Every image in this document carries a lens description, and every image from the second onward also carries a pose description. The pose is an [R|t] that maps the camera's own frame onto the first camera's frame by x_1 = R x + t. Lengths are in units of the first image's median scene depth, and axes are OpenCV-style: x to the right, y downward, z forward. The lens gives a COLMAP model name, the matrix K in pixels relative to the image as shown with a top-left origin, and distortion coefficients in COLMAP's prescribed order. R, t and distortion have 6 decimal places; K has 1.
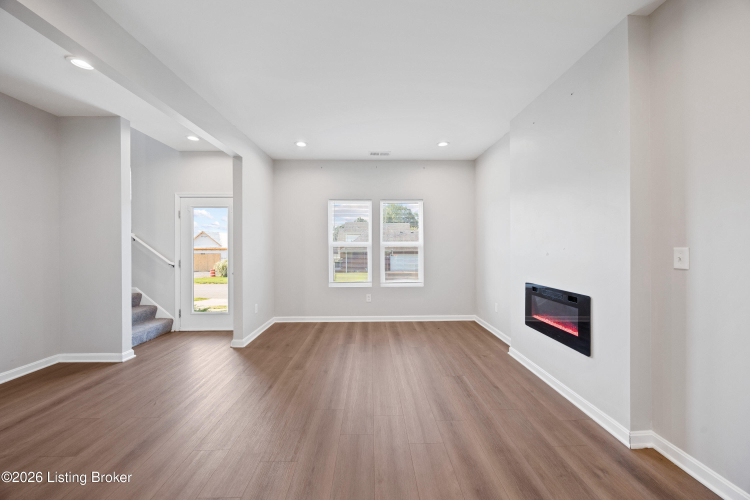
lens RADIAL K [[298.7, 0, 375.9], [0, 298.7, 247.4], [0, 0, 1]] dist [0.006363, 0.000134]
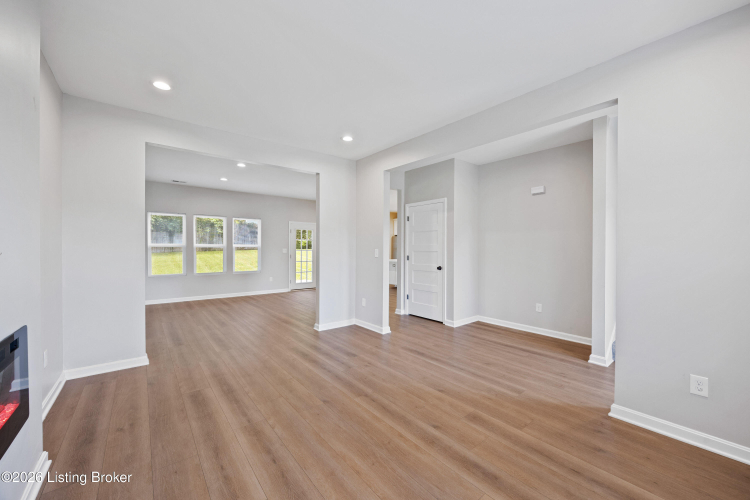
lens RADIAL K [[298.7, 0, 375.2], [0, 298.7, 249.9], [0, 0, 1]] dist [0.006363, 0.000134]
pose [[-0.798392, 0.006262, -0.602106, 0.367328], [-0.000008, 0.999946, 0.010409, -0.008961], [0.602138, 0.008315, -0.798348, 1.467000]]
